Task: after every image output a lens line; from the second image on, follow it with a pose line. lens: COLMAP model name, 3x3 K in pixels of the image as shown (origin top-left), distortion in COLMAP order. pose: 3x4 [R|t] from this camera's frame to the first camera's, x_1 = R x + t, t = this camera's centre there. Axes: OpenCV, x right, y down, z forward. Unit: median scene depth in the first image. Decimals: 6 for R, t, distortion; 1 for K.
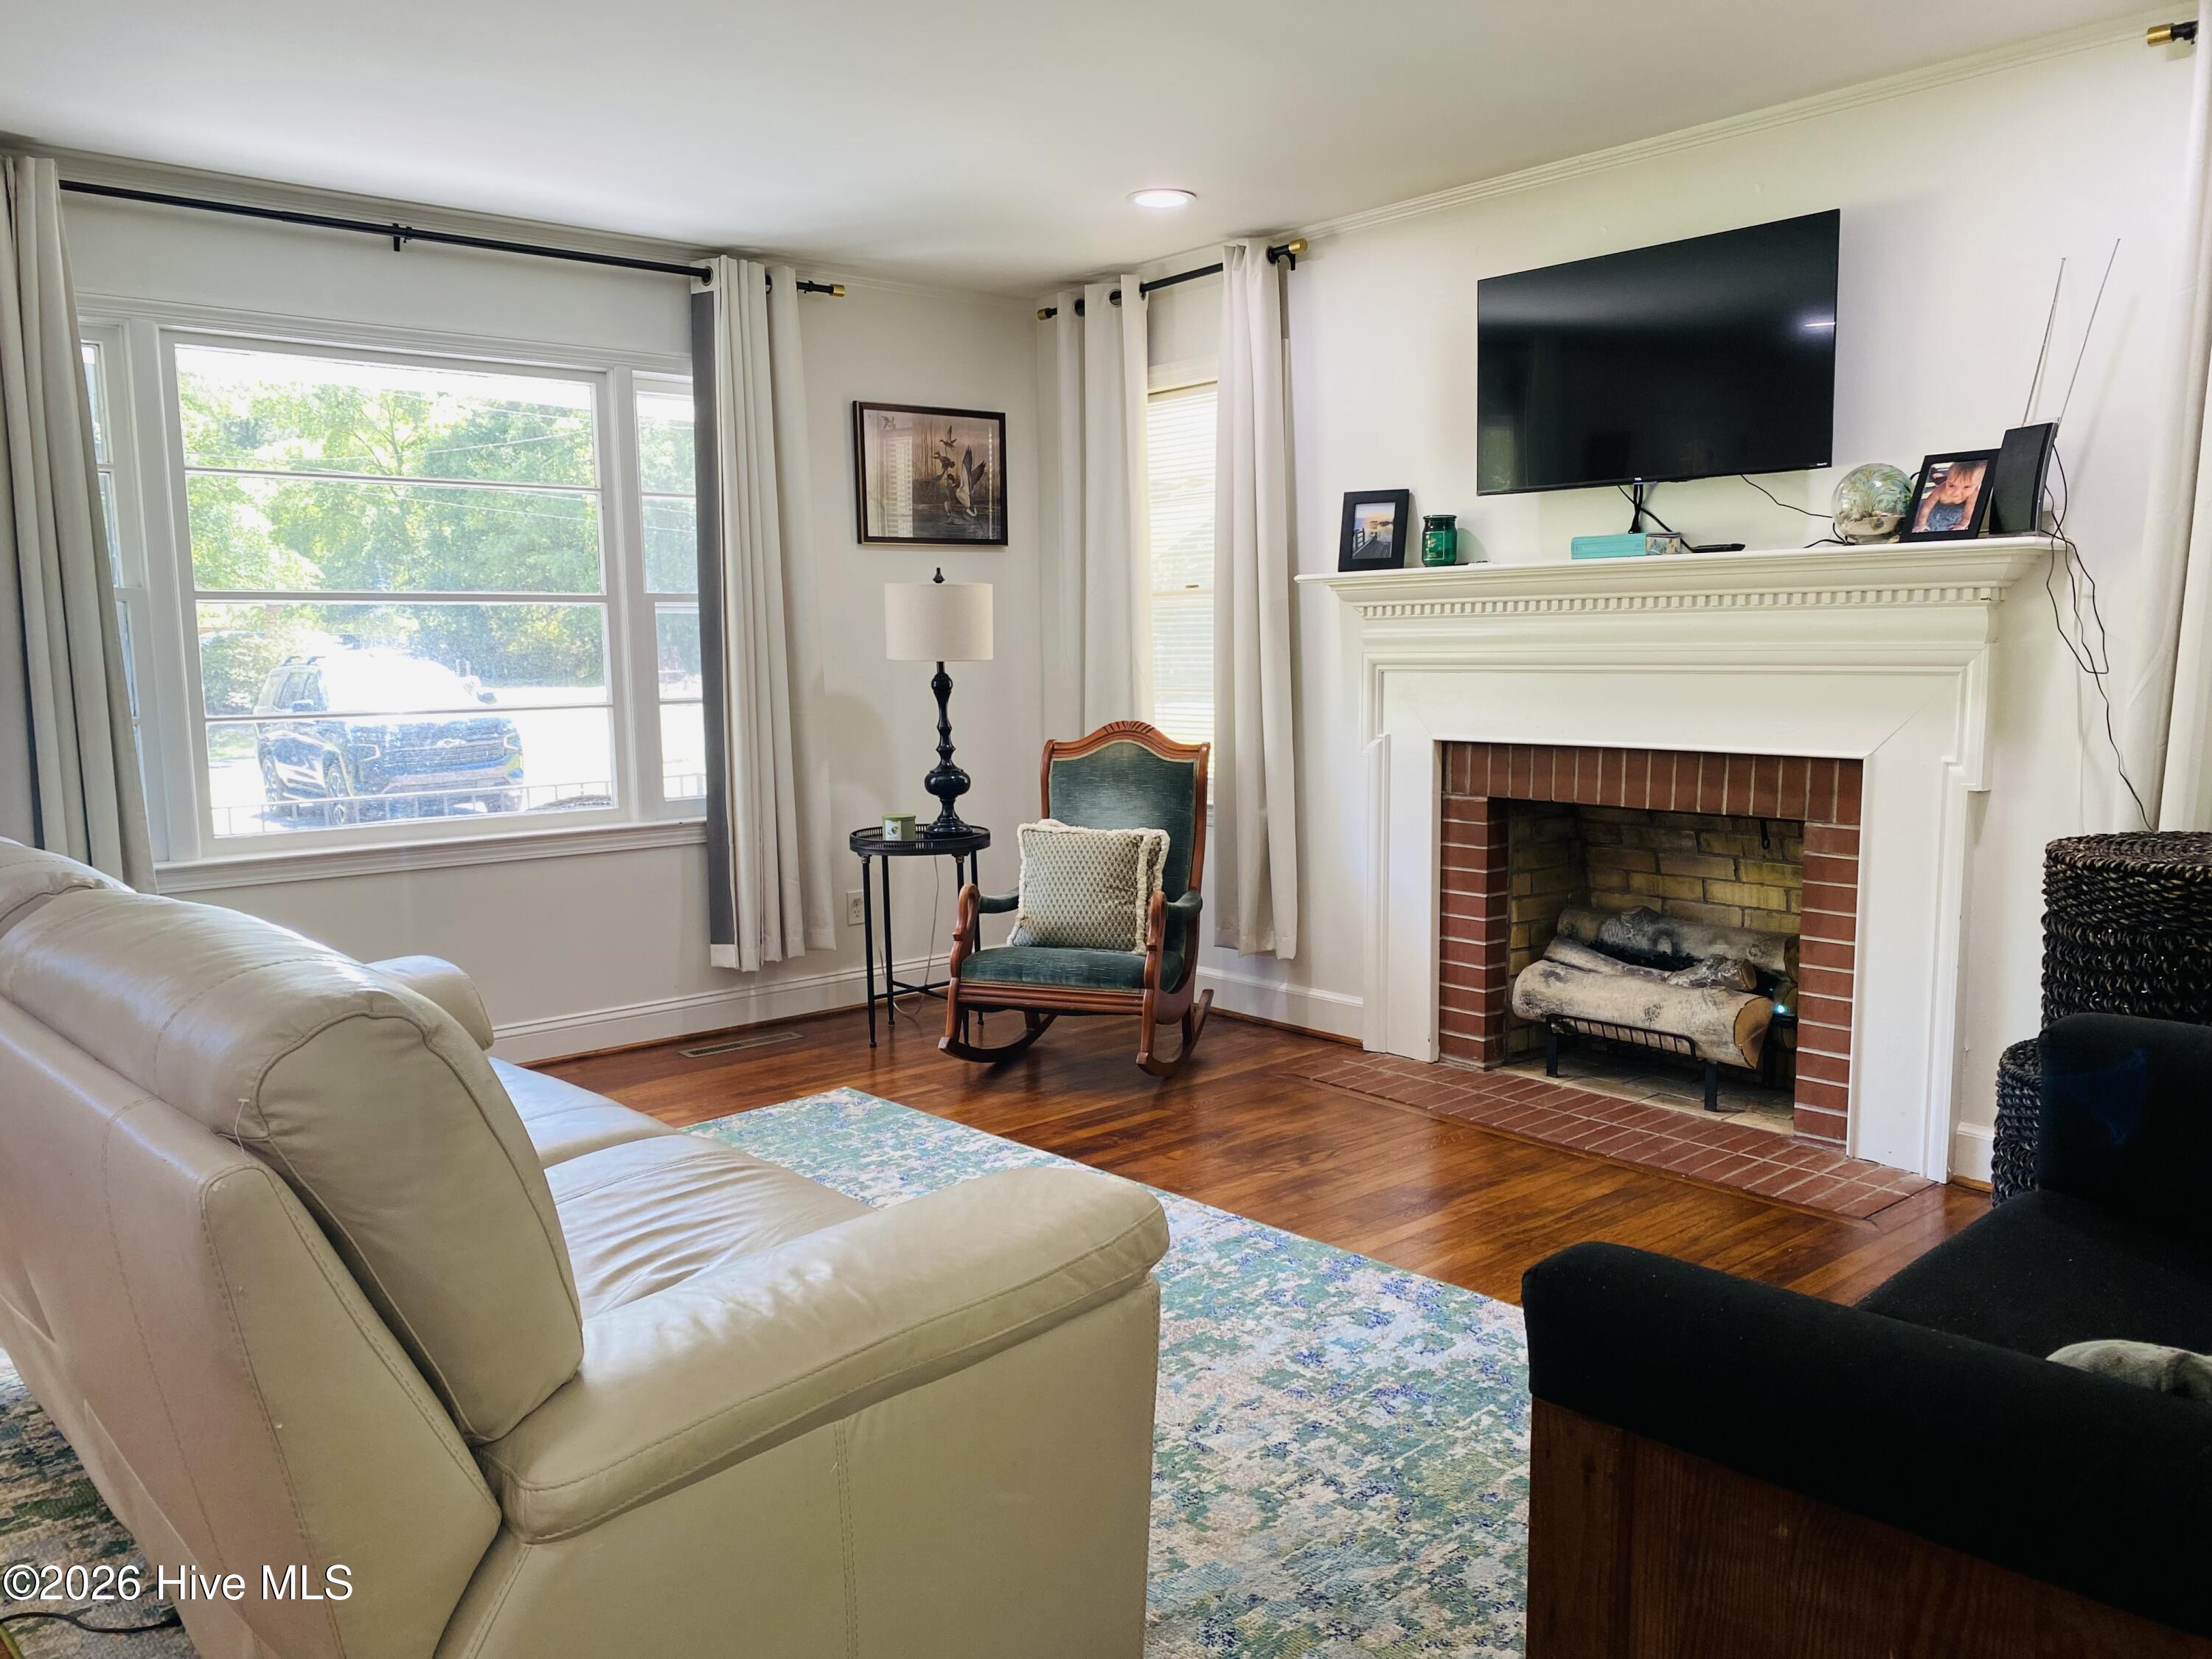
lens RADIAL K [[1691.9, 0, 1081.9], [0, 1691.9, 836.5], [0, 0, 1]] dist [0.119634, -0.301823]
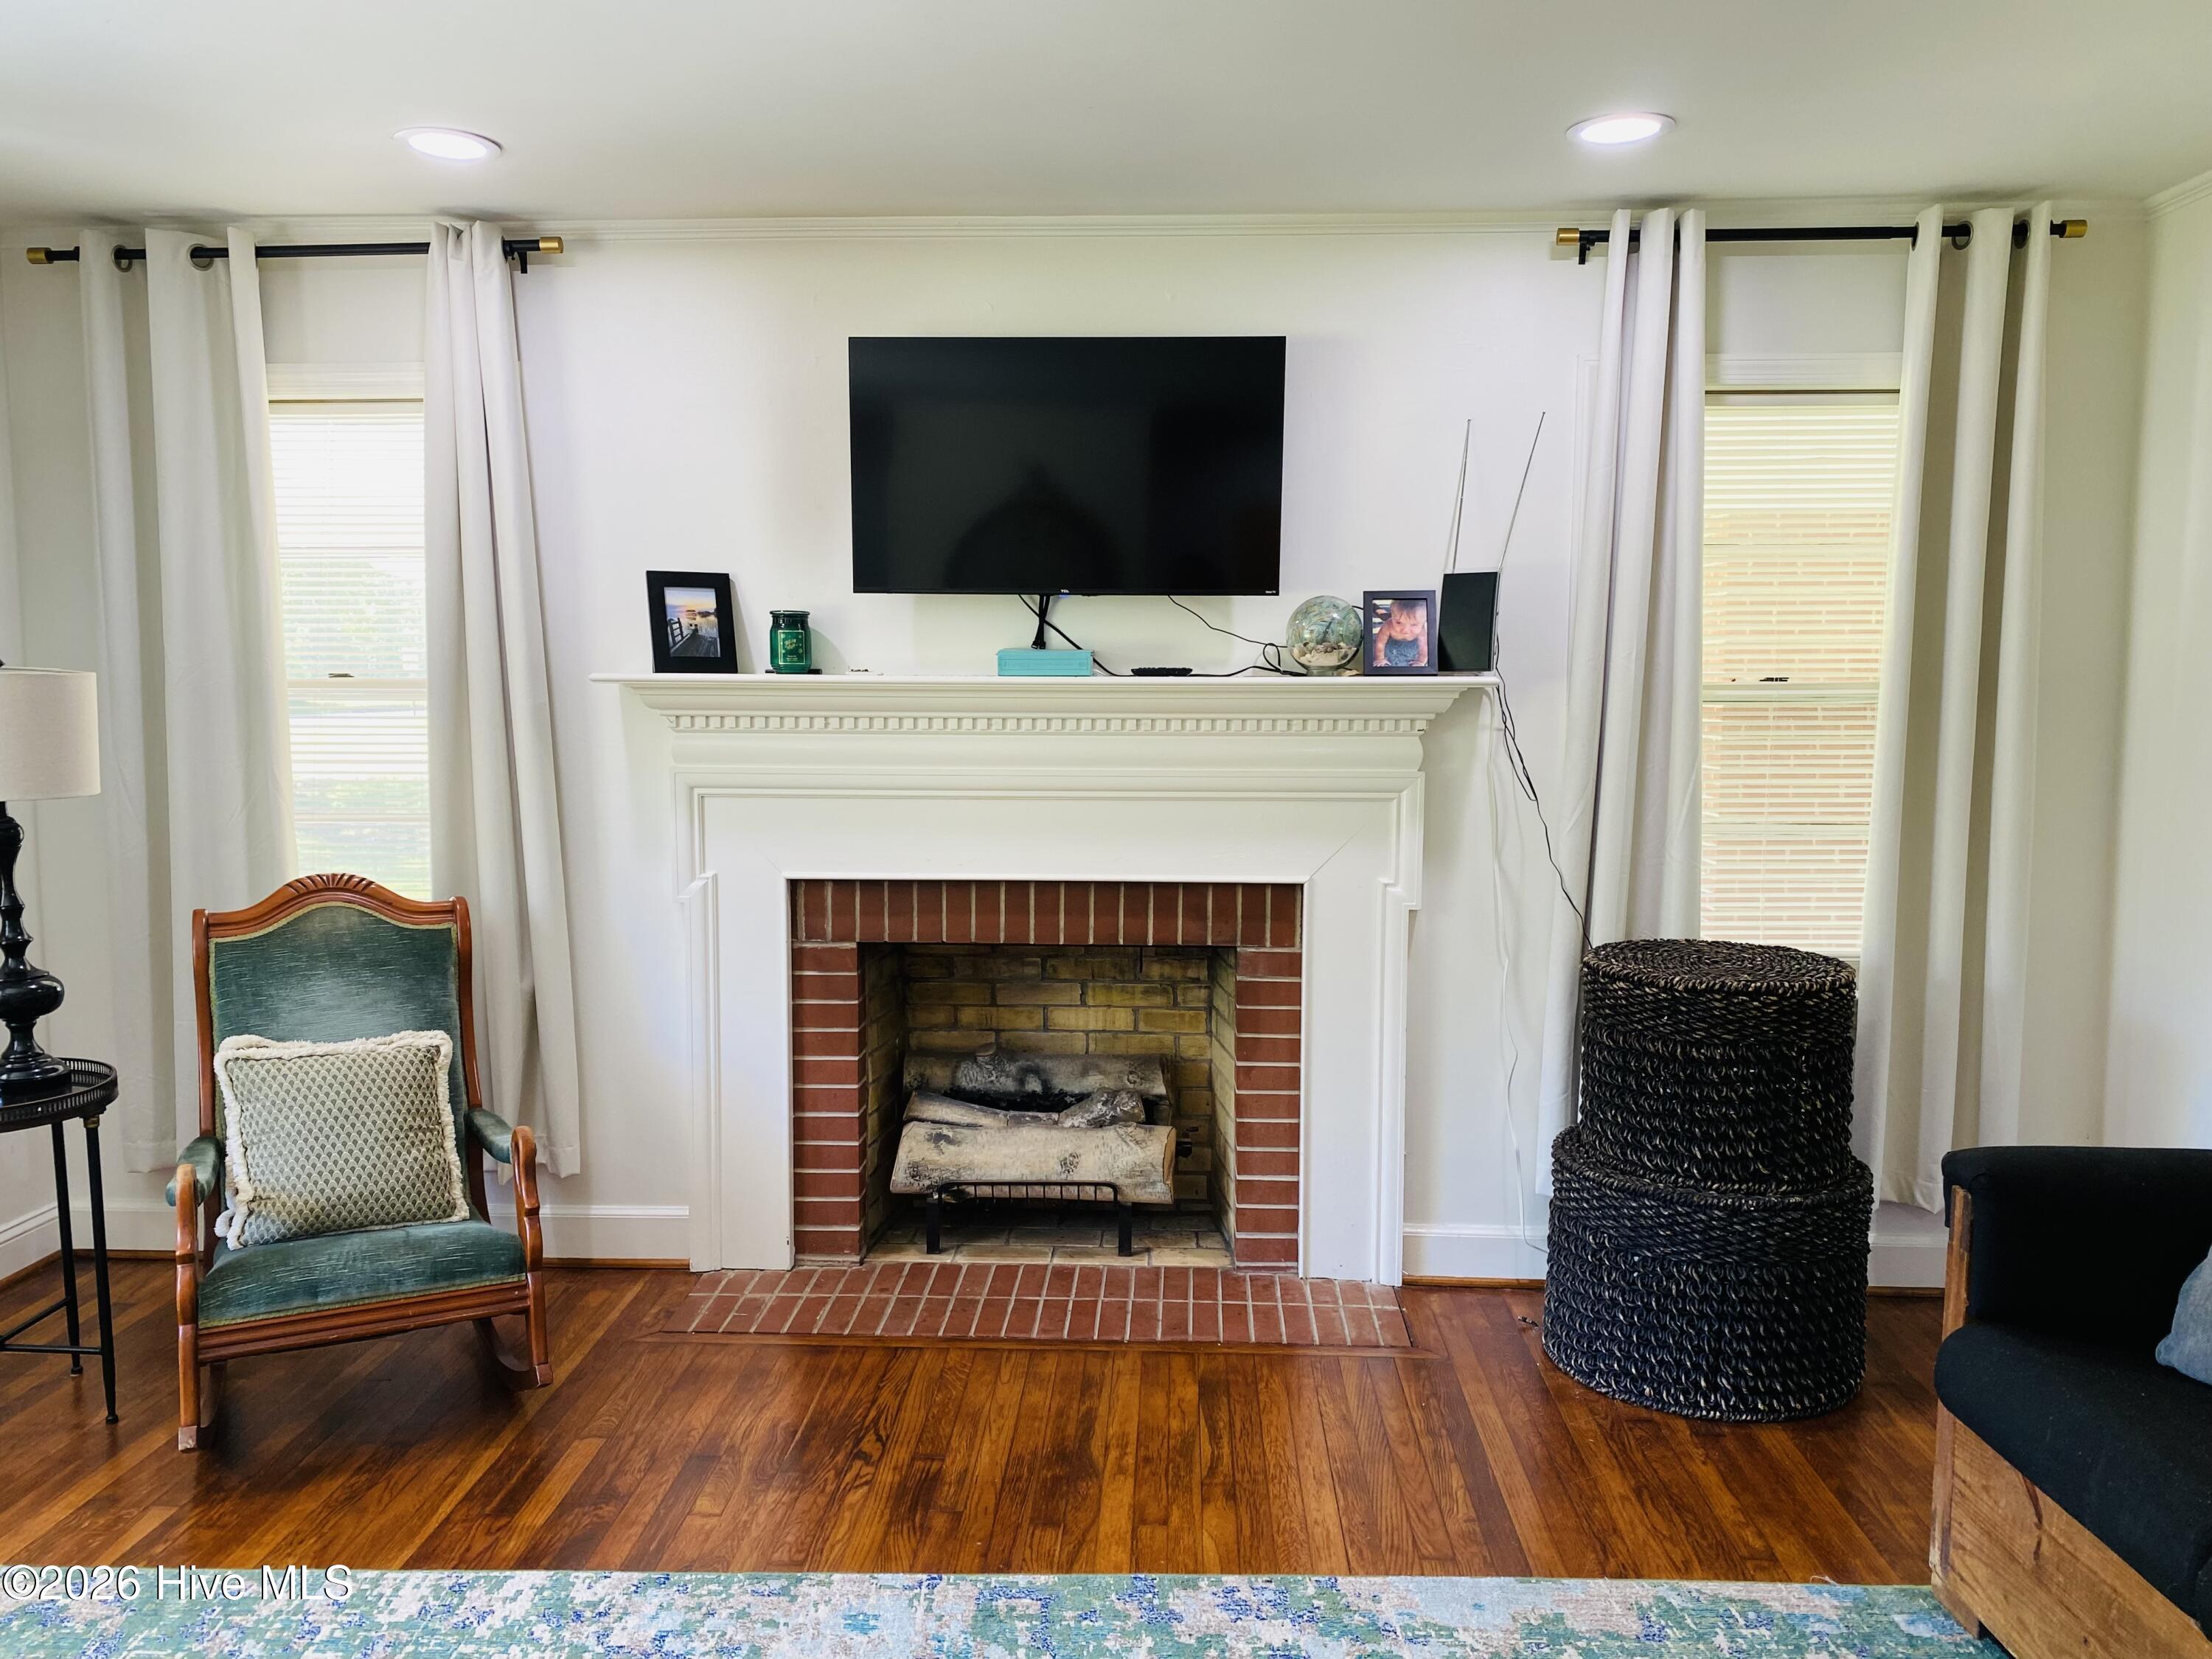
lens RADIAL K [[1704.3, 0, 1106.7], [0, 1704.3, 824.3], [0, 0, 1]] dist [0.091609, -0.134522]
pose [[0.680020, -0.050203, 0.731473, -0.311072], [0.071904, 0.997410, 0.001608, -0.077606], [-0.729659, 0.051502, 0.681869, 0.337856]]
